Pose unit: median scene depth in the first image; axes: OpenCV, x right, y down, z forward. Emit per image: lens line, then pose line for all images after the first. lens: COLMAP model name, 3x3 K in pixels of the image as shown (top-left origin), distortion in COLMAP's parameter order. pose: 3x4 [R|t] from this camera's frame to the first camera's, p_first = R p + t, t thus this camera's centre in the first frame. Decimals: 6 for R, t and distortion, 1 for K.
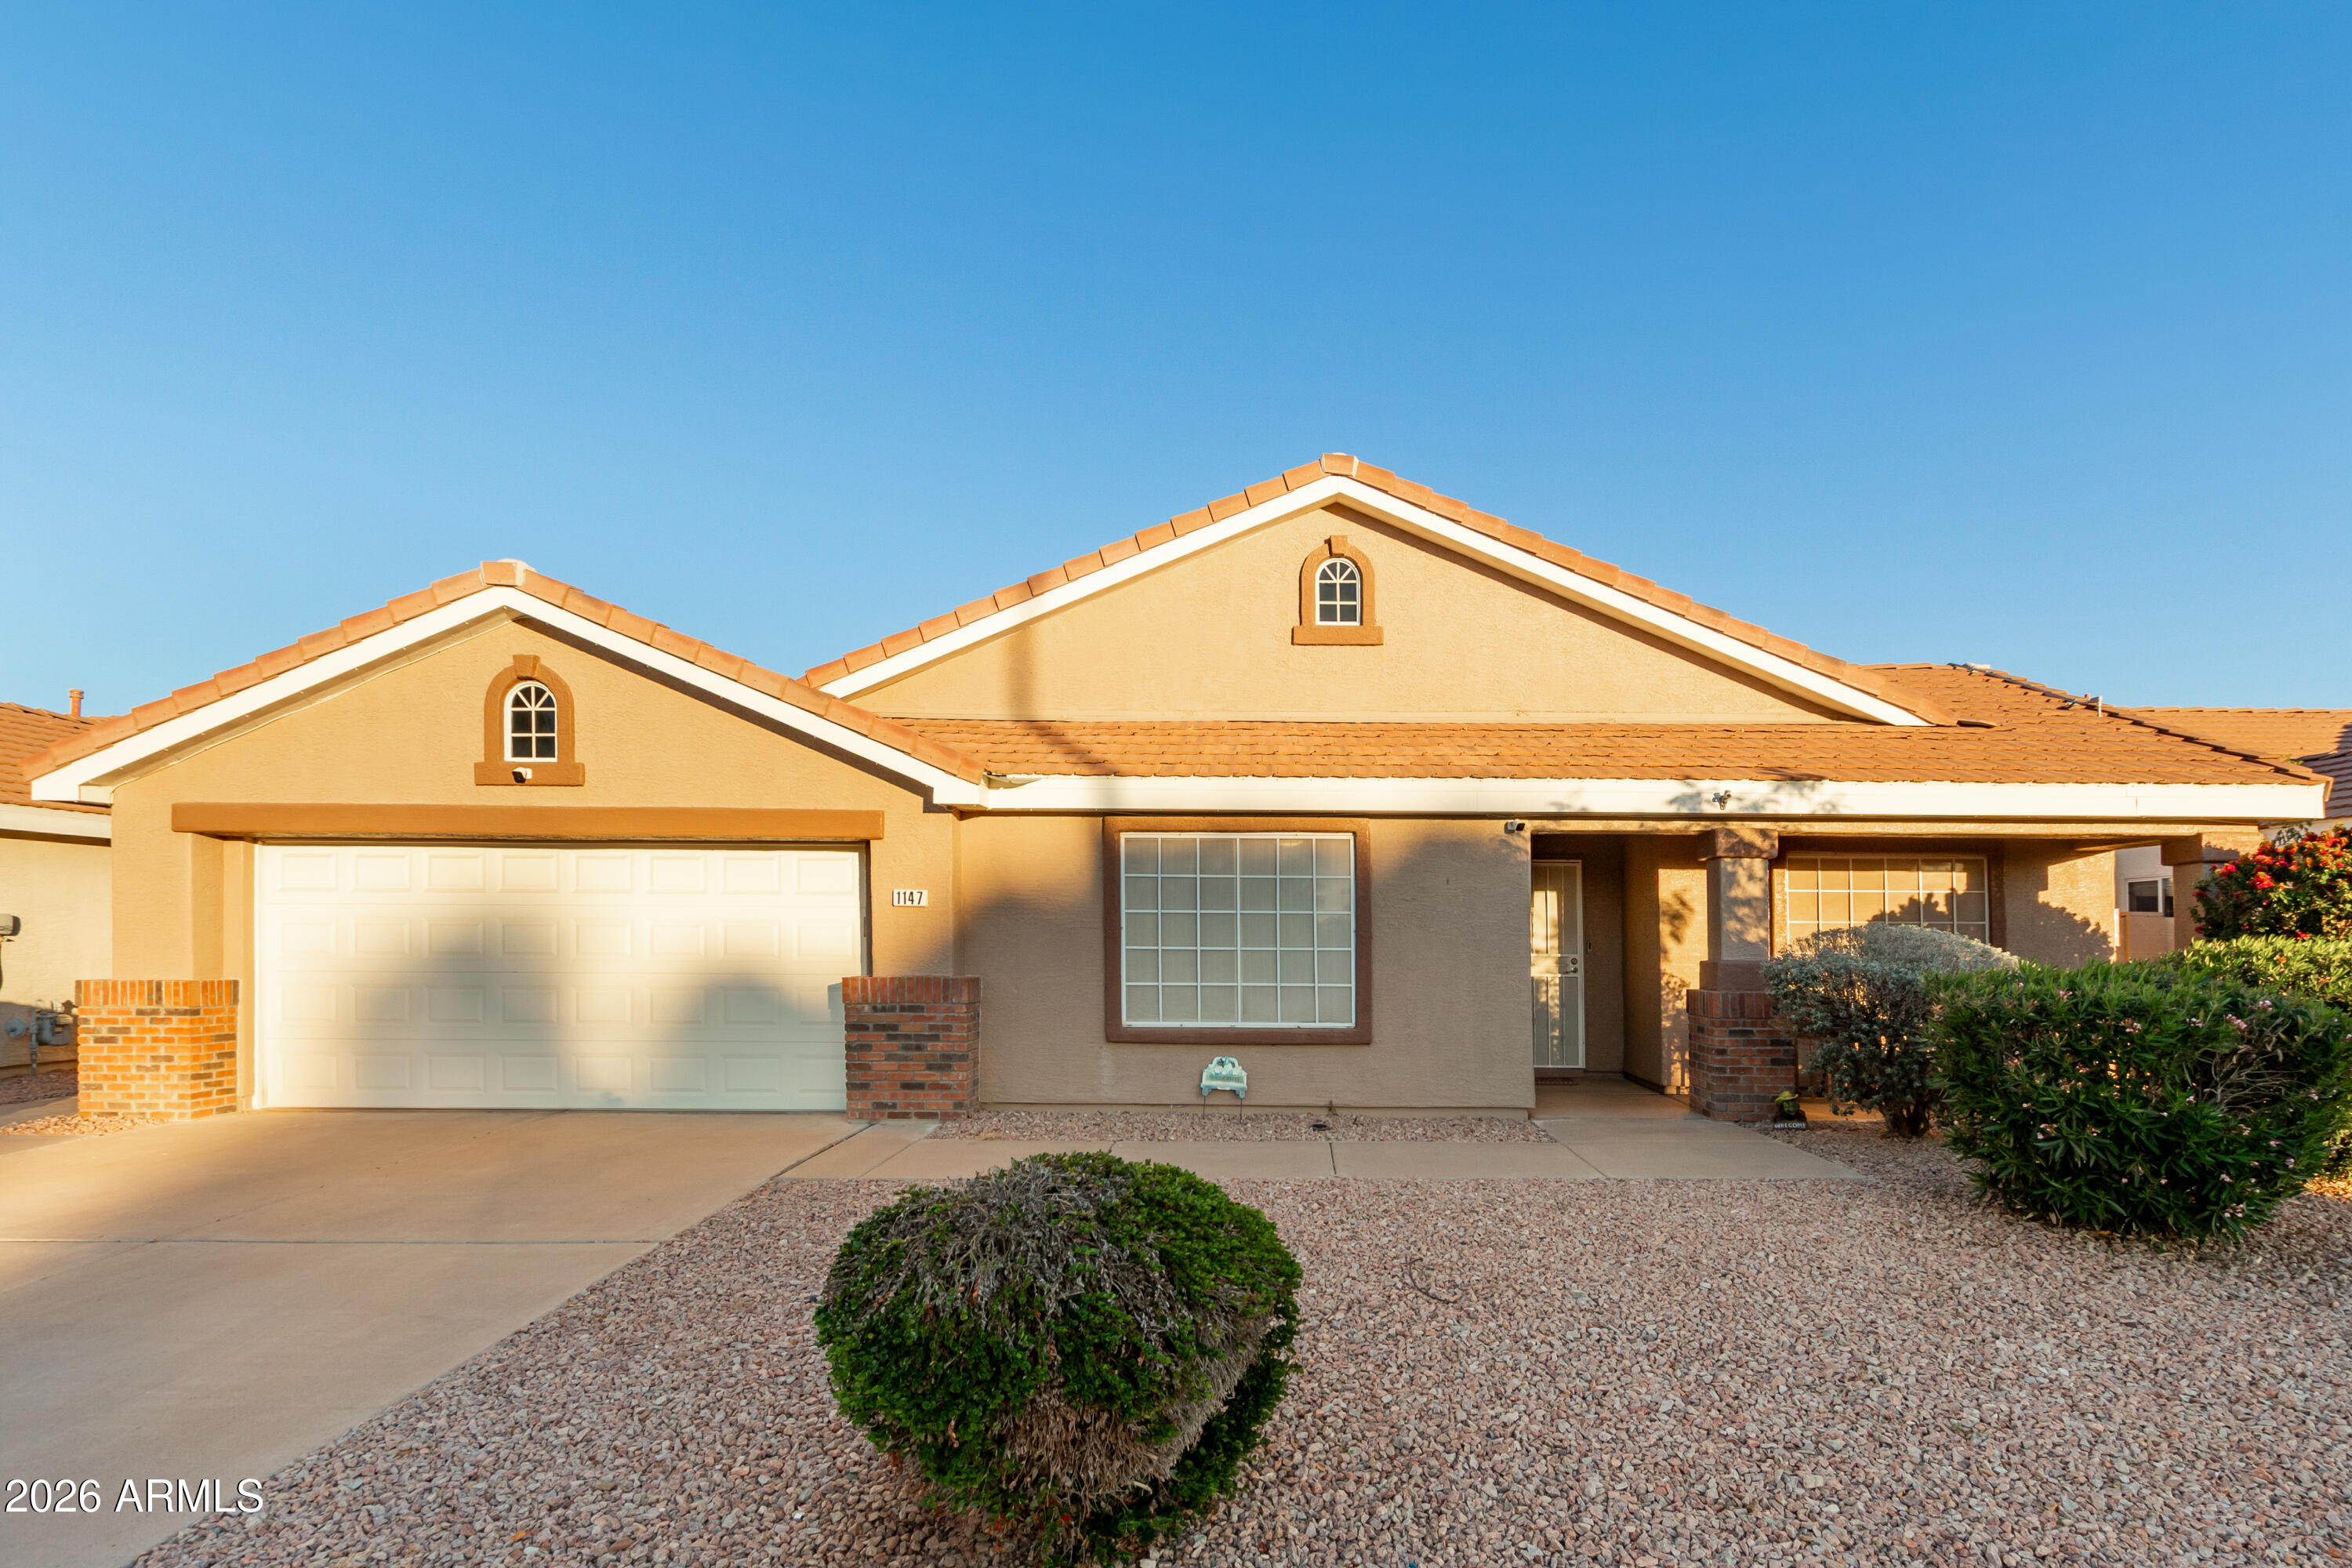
lens RADIAL K [[749.4, 0, 1177.6], [0, 749.4, 911.4], [0, 0, 1]] dist [0.006123, 0.000006]
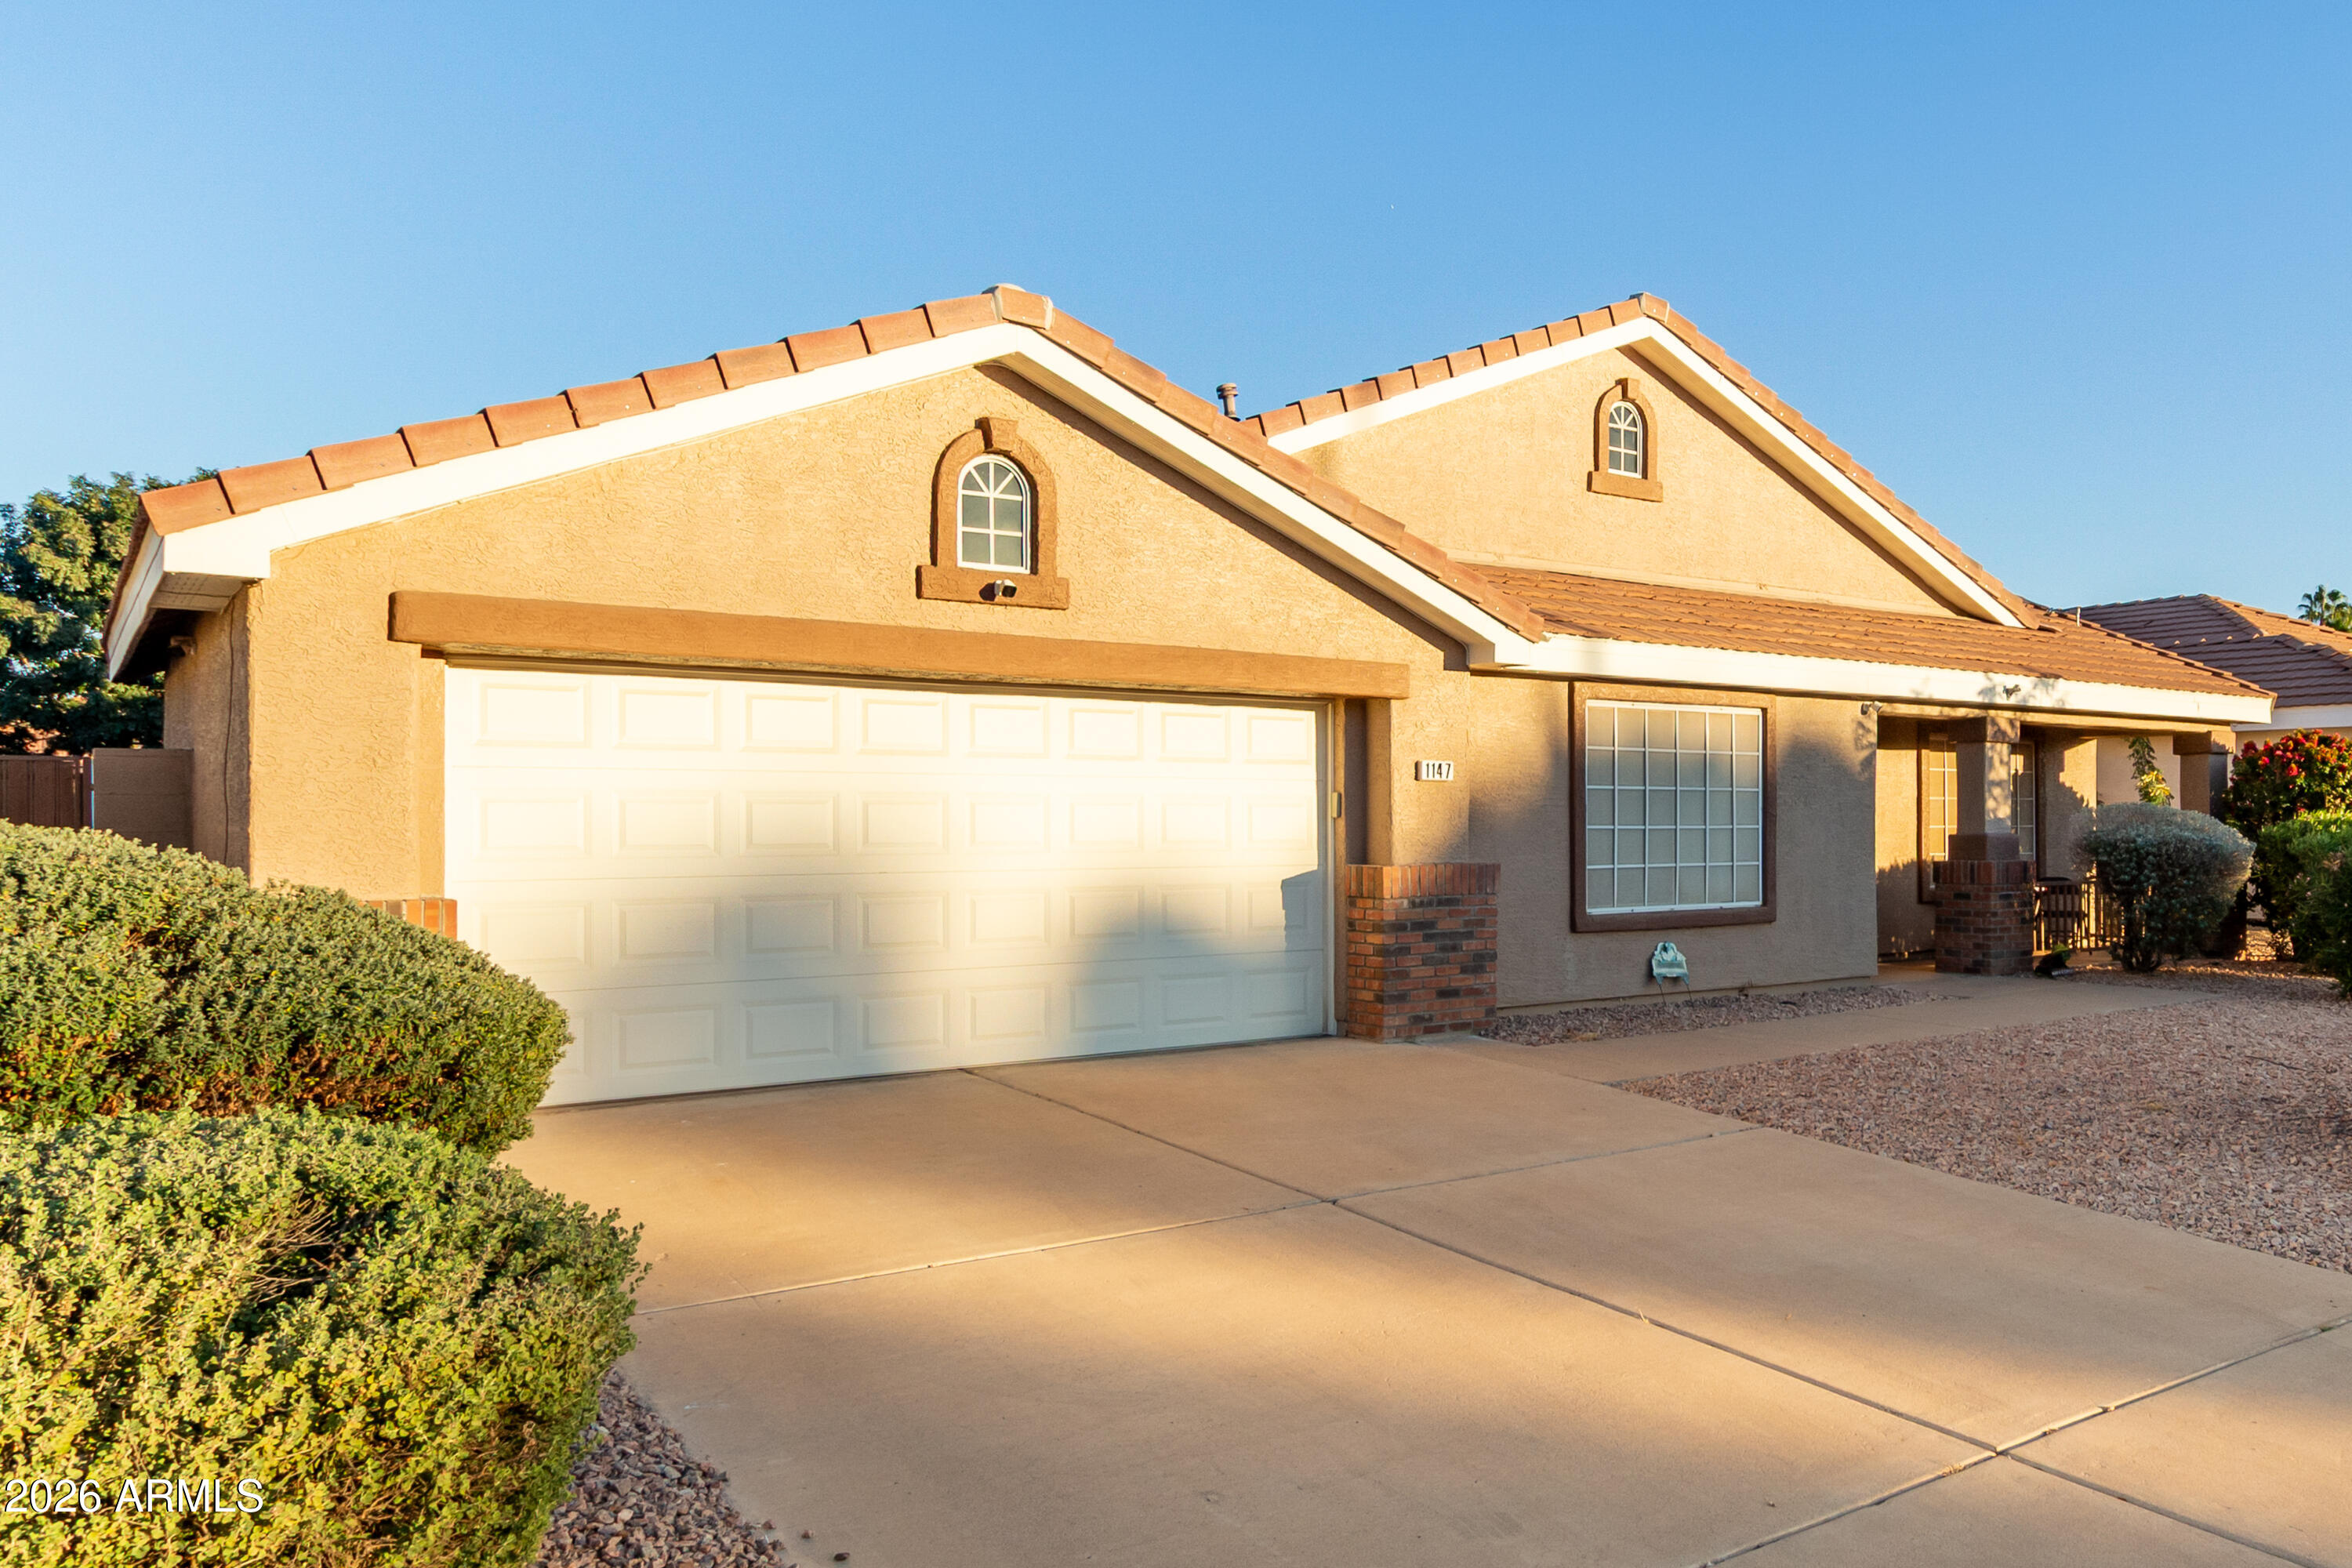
lens RADIAL K [[1075.9, 0, 1176.0], [0, 1075.9, 784.0], [0, 0, 1]] dist [0.003459, 0.000175]
pose [[0.914913, 0.006072, 0.403606, -1.052388], [-0.009017, 0.999945, 0.005396, -0.006790], [-0.403551, -0.008576, 0.914917, 0.013307]]
